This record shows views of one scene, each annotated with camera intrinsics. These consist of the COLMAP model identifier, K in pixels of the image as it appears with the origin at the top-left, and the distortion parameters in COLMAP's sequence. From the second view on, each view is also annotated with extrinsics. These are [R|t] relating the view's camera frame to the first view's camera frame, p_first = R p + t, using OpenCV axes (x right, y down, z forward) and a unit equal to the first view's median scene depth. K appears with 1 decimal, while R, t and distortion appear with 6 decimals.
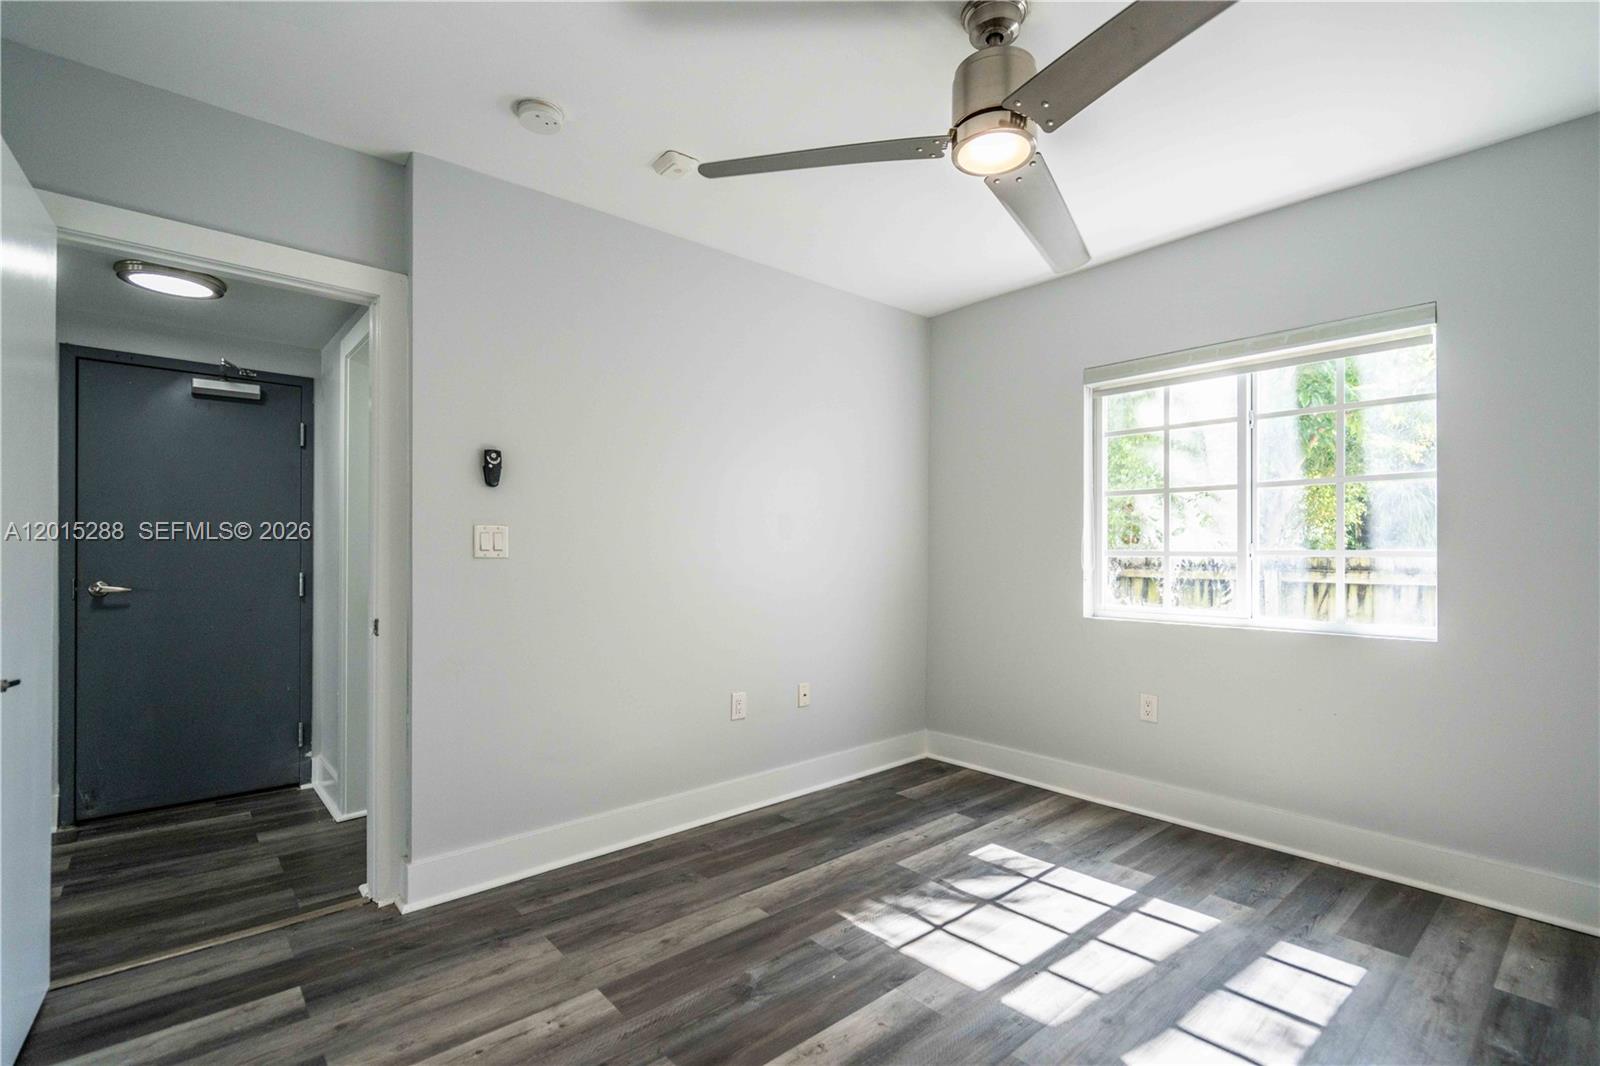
lens RADIAL K [[736.1, 0, 800.0], [0, 736.1, 533.0], [0, 0, 1]] dist [-0.001470, -0.000240]
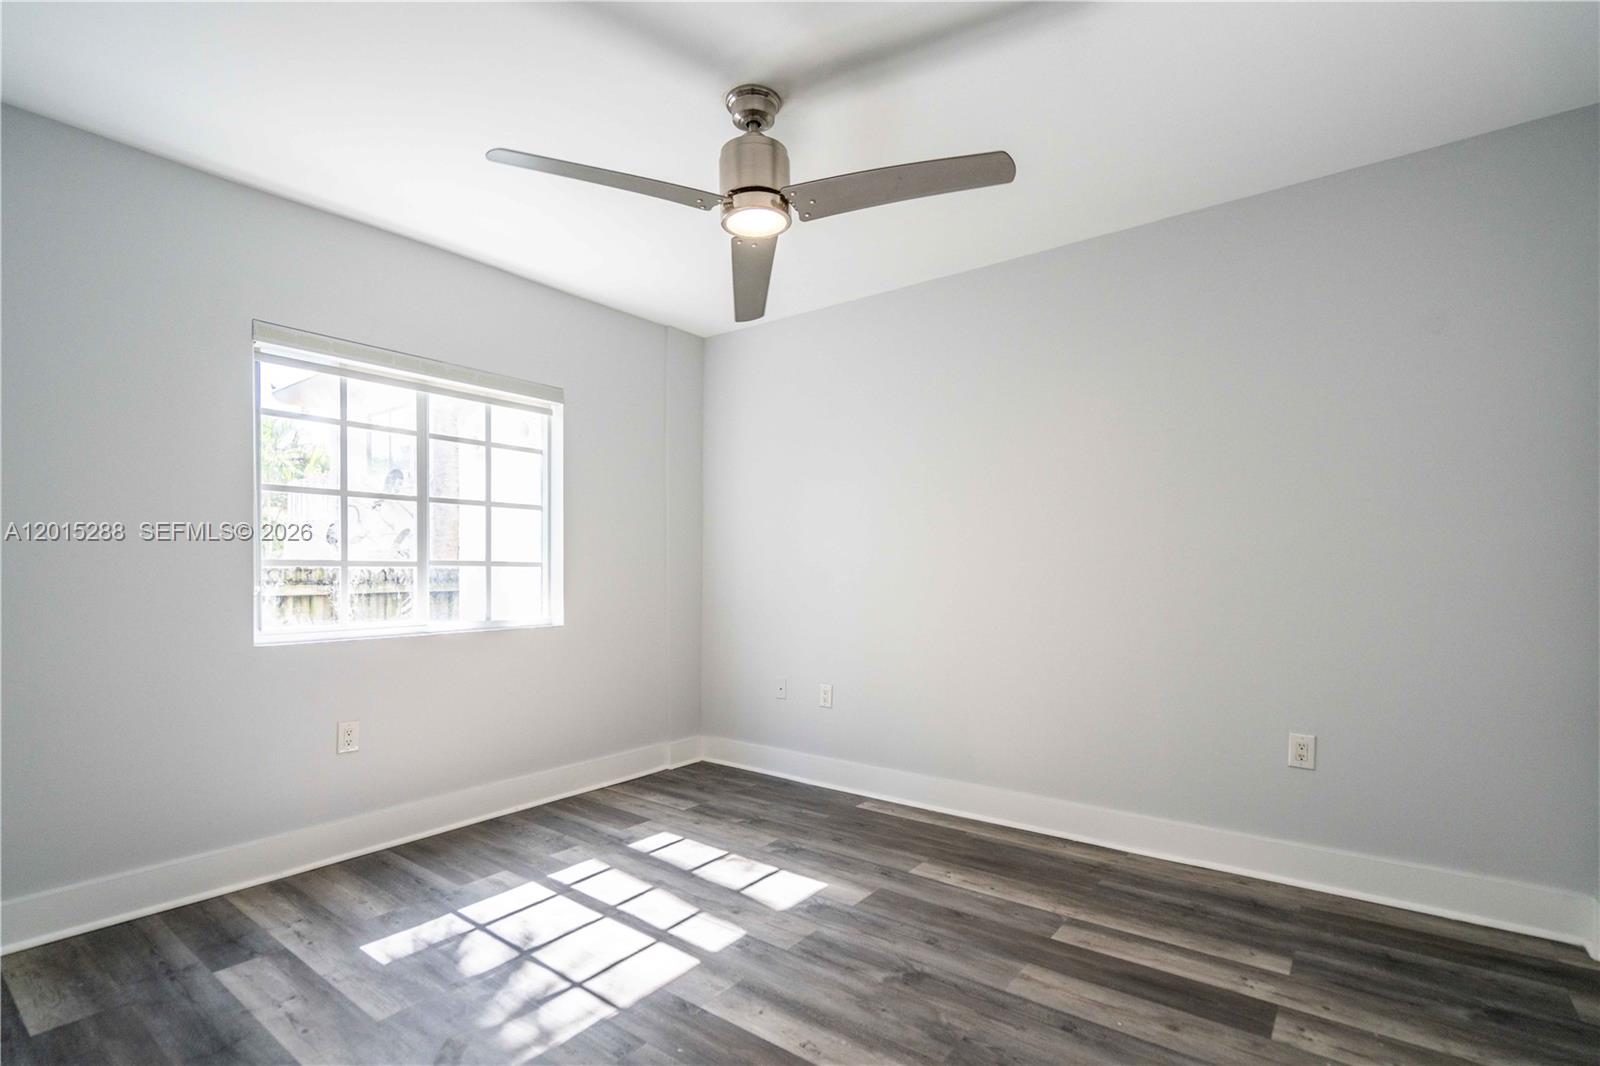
lens RADIAL K [[742.8, 0, 807.0], [0, 742.8, 571.2], [0, 0, 1]] dist [0.000285, 0.000336]
pose [[-0.201552, 0.000054, 0.979478, -0.696255], [-0.026502, 0.999634, -0.005508, 0.037536], [-0.979119, -0.027069, -0.201477, 0.872291]]
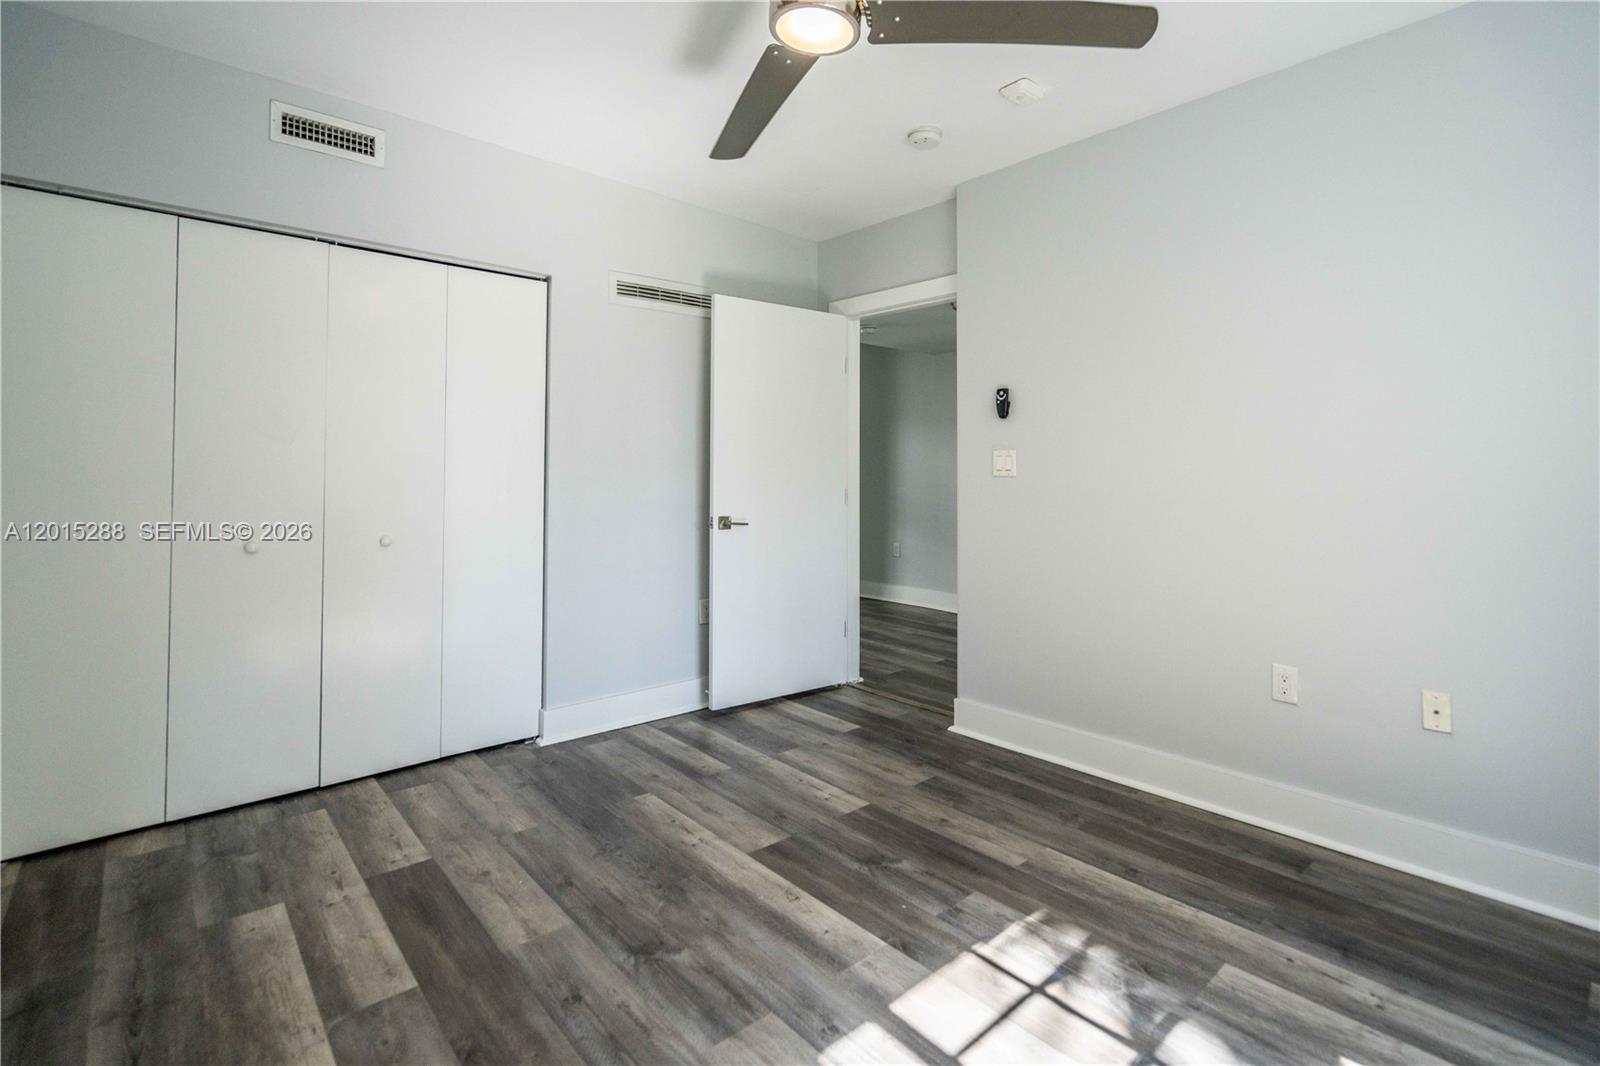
lens RADIAL K [[751.4, 0, 858.4], [0, 751.4, 454.3], [0, 0, 1]] dist [-0.001052, 0.000159]
pose [[0.042856, -0.025659, -0.998752, 0.881227], [0.025313, 0.999377, -0.024588, 0.021578], [0.998761, -0.024227, 0.043479, 0.760379]]
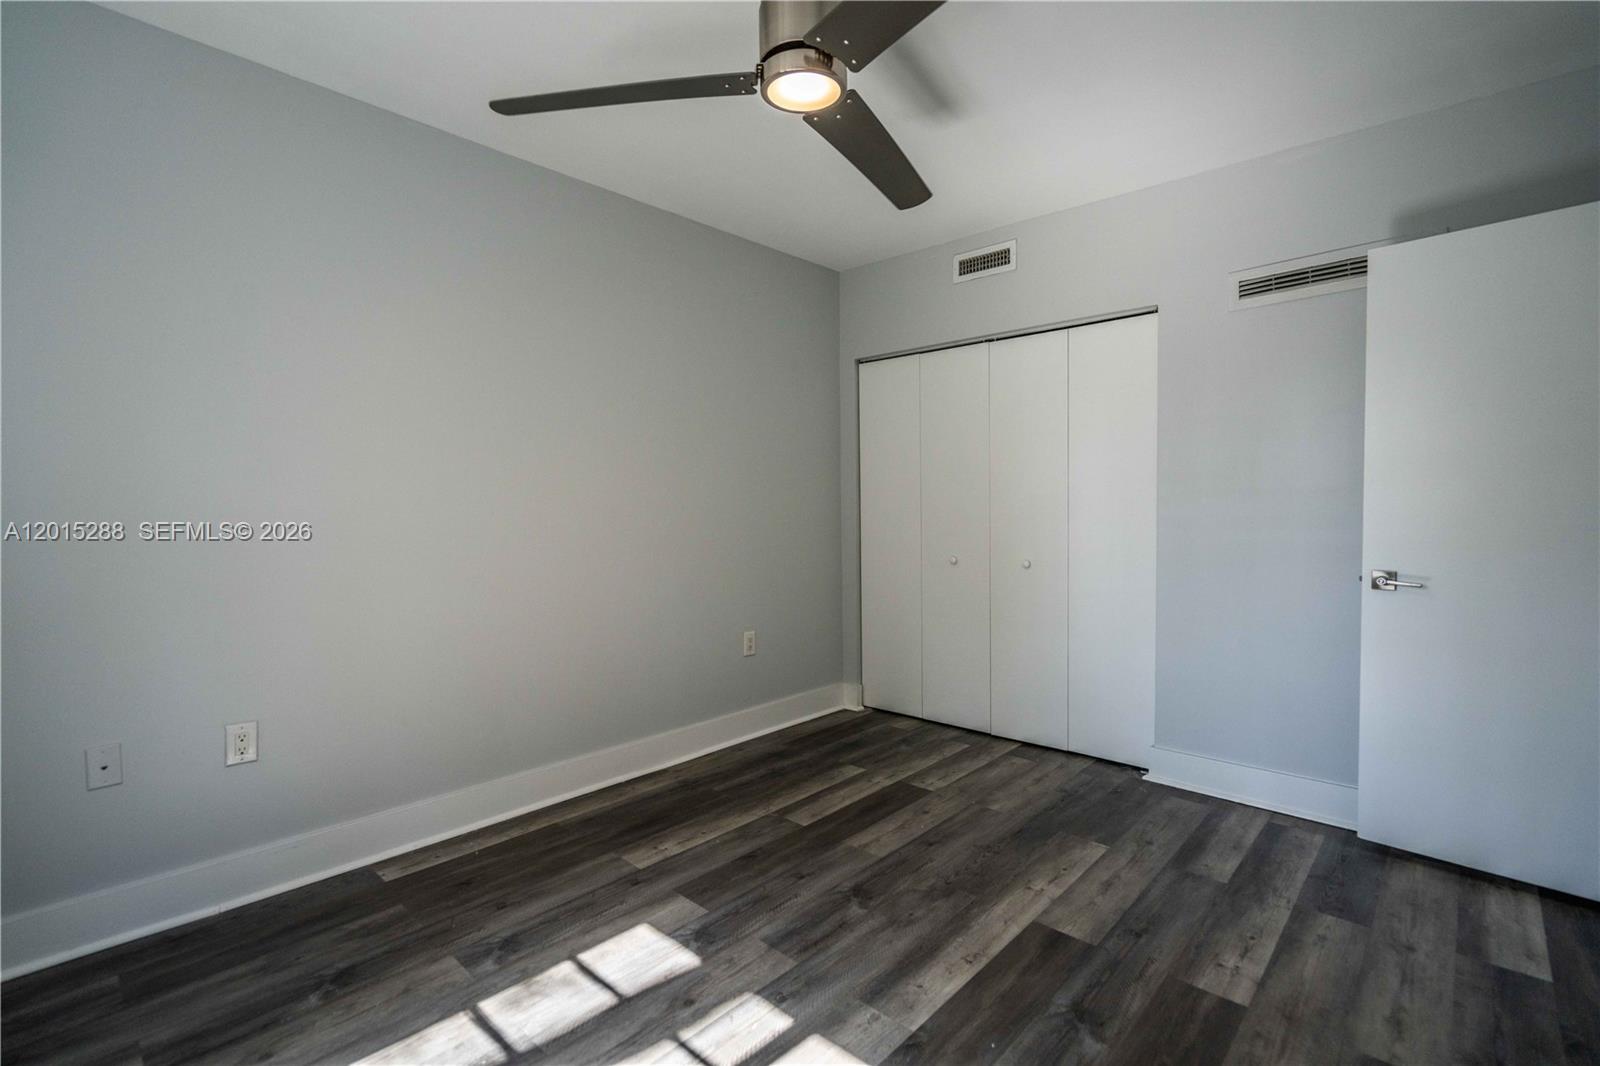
lens RADIAL K [[736.1, 0, 800.0], [0, 736.1, 533.0], [0, 0, 1]] dist [-0.001470, -0.000240]
pose [[-0.994517, 0.009026, -0.104184, 0.276152], [0.008602, 0.999953, 0.004520, 0.038174], [0.104220, 0.003599, -0.994548, 1.474006]]
